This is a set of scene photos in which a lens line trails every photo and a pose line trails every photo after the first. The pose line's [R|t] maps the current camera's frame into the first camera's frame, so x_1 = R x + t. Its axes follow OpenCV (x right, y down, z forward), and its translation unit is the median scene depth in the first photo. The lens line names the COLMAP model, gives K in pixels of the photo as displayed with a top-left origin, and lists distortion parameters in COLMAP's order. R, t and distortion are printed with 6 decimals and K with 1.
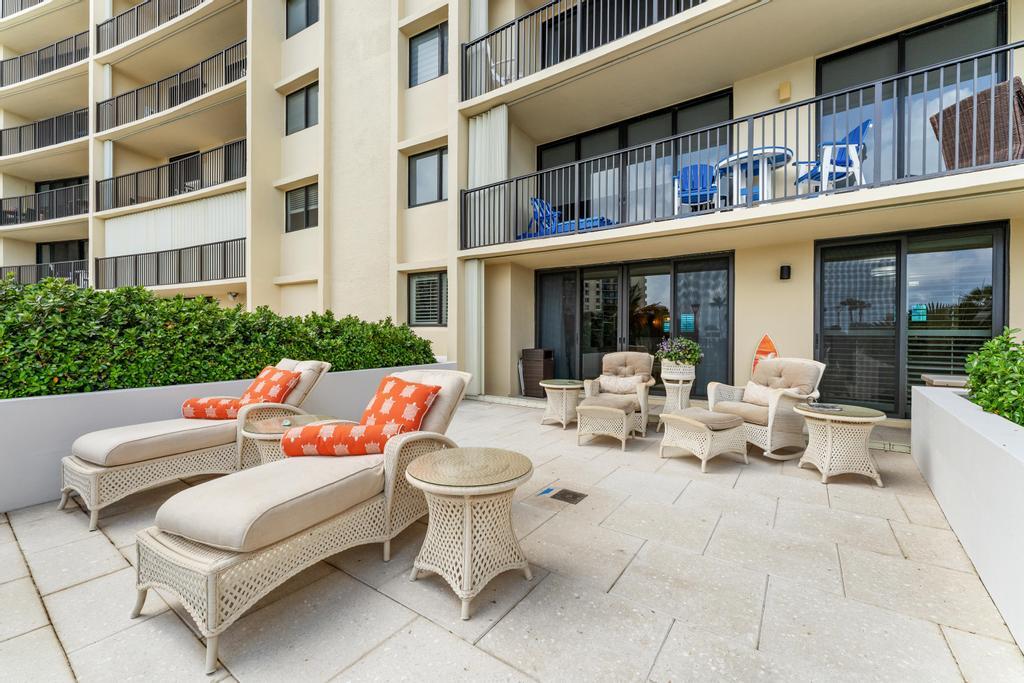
lens RADIAL K [[410.9, 0, 513.2], [0, 410.9, 342.0], [0, 0, 1]] dist [0.000690, -0.000883]
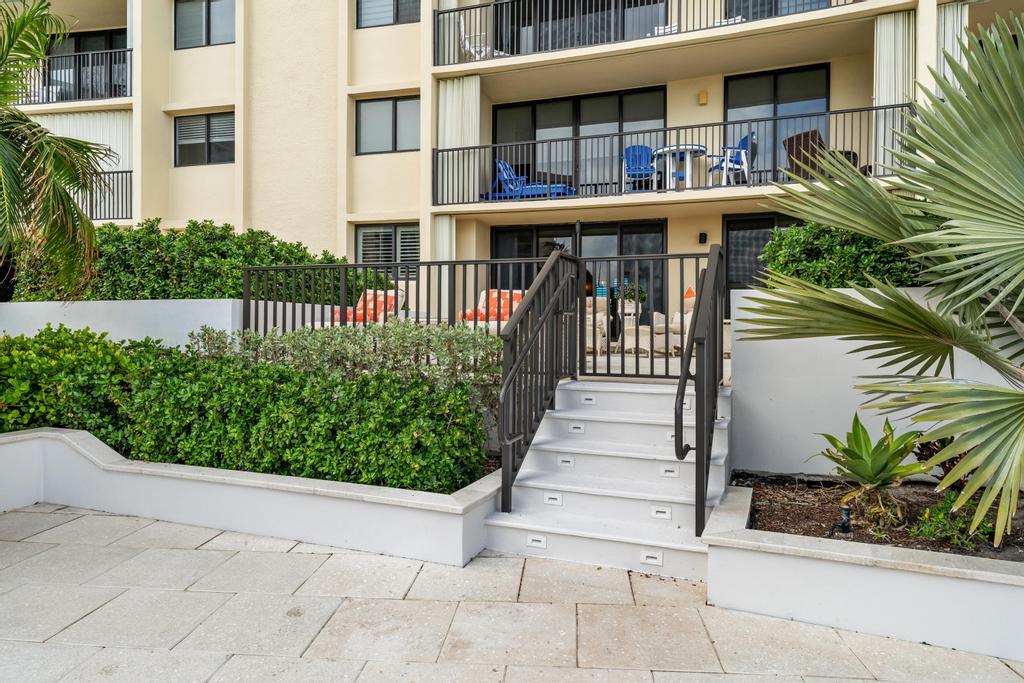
lens RADIAL K [[643.0, 0, 514.4], [0, 643.0, 324.7], [0, 0, 1]] dist [0.028578, -0.000100]
pose [[0.966990, 0.000897, 0.254813, -0.355625], [0.001482, 0.999957, -0.009145, 0.100386], [-0.254811, 0.009221, 0.966947, -0.668788]]
